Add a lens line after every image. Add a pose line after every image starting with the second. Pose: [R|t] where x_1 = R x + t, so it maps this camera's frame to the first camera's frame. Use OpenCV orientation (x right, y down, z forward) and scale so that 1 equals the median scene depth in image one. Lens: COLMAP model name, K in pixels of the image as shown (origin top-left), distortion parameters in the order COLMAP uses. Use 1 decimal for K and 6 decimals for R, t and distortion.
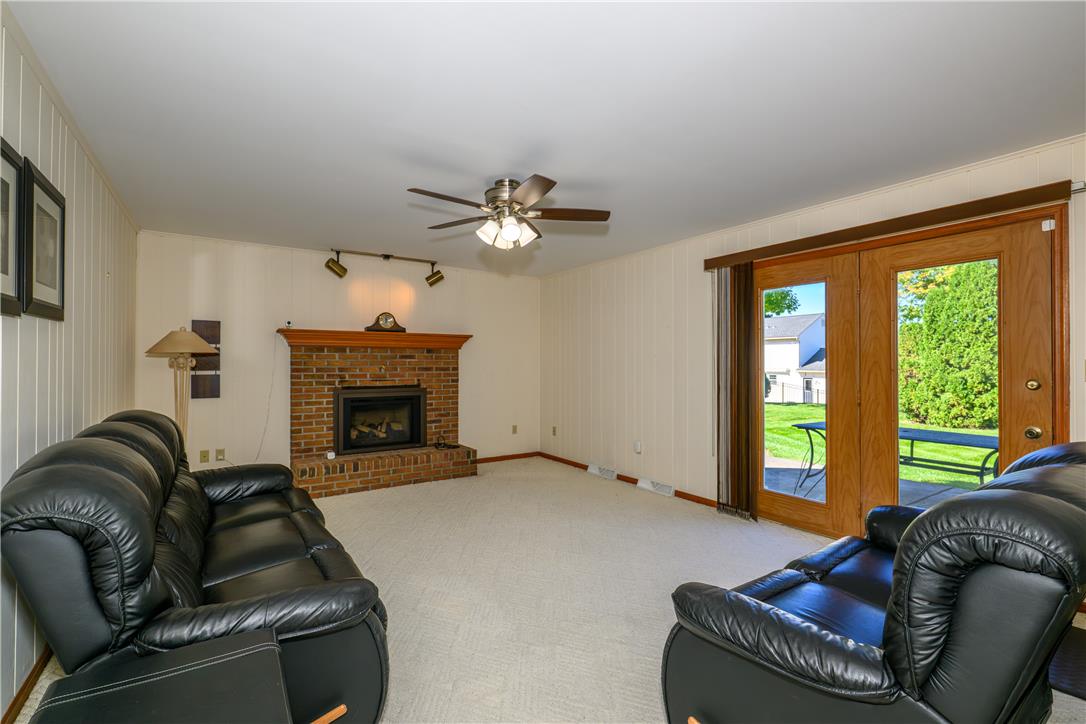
lens RADIAL K [[481.4, 0, 541.7], [0, 481.4, 361.1], [0, 0, 1]] dist [-0.000264, 0.000544]
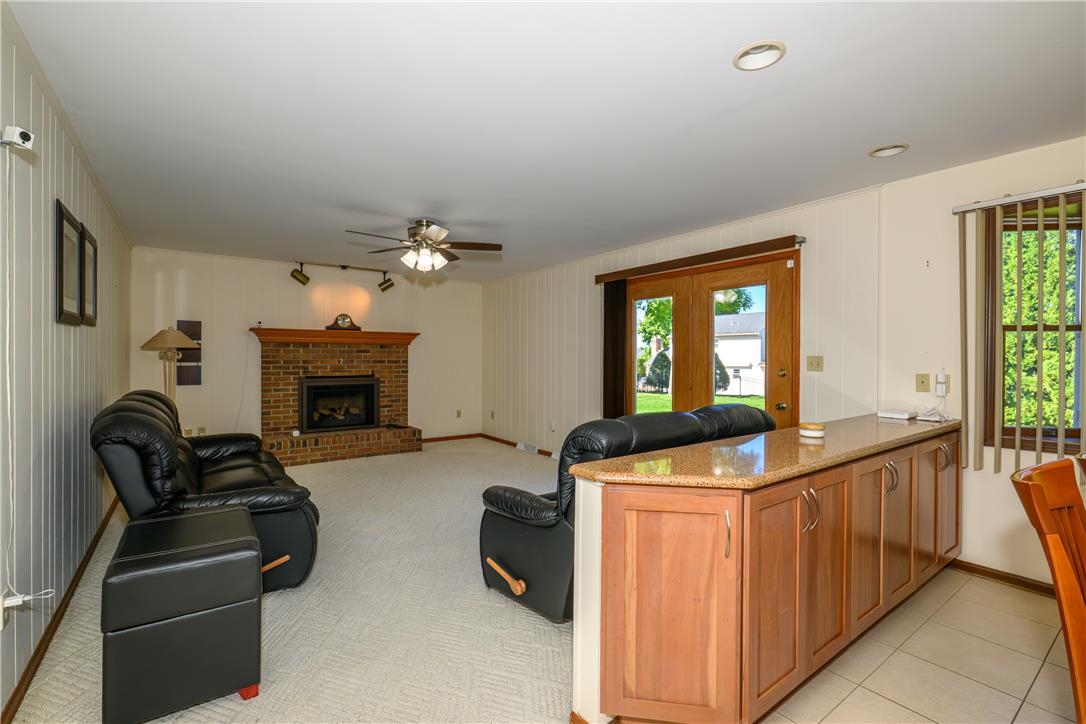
lens RADIAL K [[481.4, 0, 541.7], [0, 481.4, 361.1], [0, 0, 1]] dist [-0.000264, 0.000544]
pose [[0.999170, 0.003304, 0.040605, 0.123198], [-0.003803, 0.999918, 0.012228, -0.001180], [-0.040561, -0.012372, 0.999100, -0.218349]]
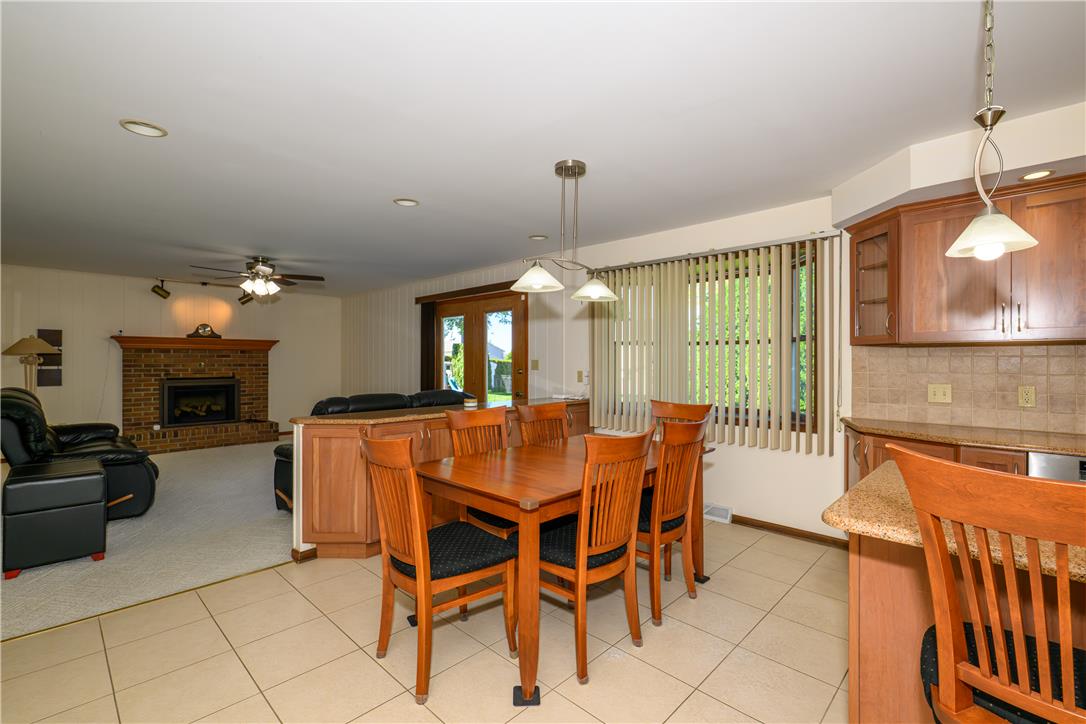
lens RADIAL K [[481.4, 0, 541.7], [0, 481.4, 361.1], [0, 0, 1]] dist [-0.000264, 0.000544]
pose [[0.977426, 0.001061, 0.211277, 0.345302], [-0.002168, 0.999985, 0.005004, -0.004006], [-0.211269, -0.005349, 0.977413, -0.575257]]
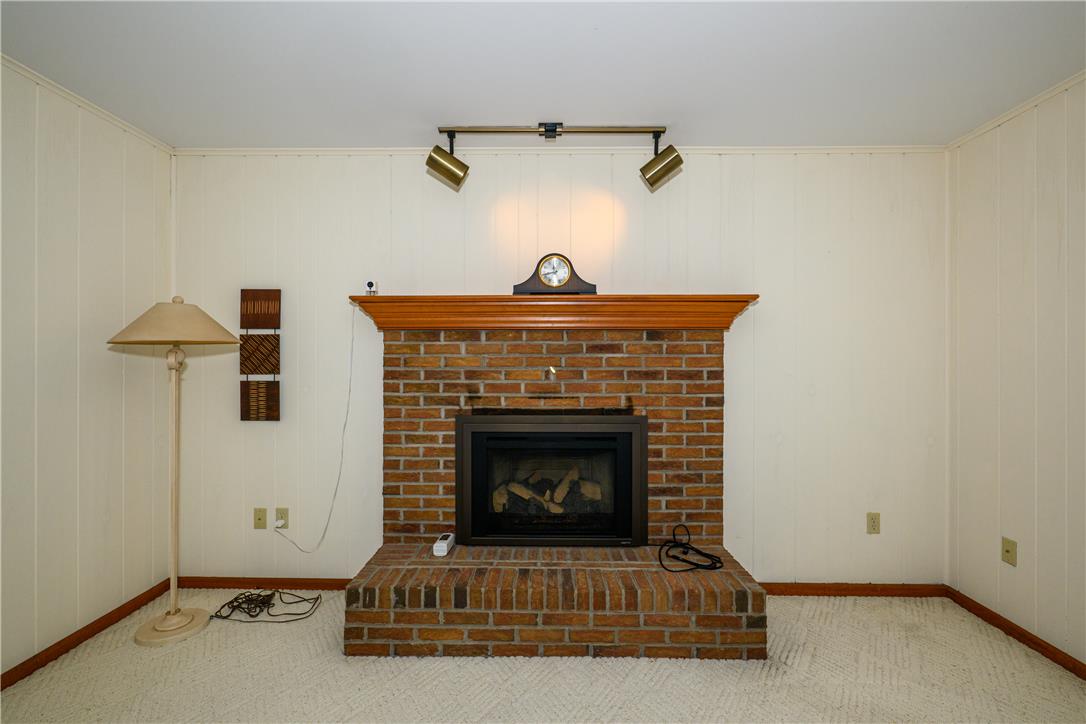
lens RADIAL K [[481.4, 0, 541.7], [0, 481.4, 361.1], [0, 0, 1]] dist [-0.000264, 0.000544]
pose [[0.820391, 0.001508, -0.571800, -0.068910], [0.001271, 0.999989, 0.004460, 0.001426], [0.571801, -0.004386, 0.820381, 0.642651]]
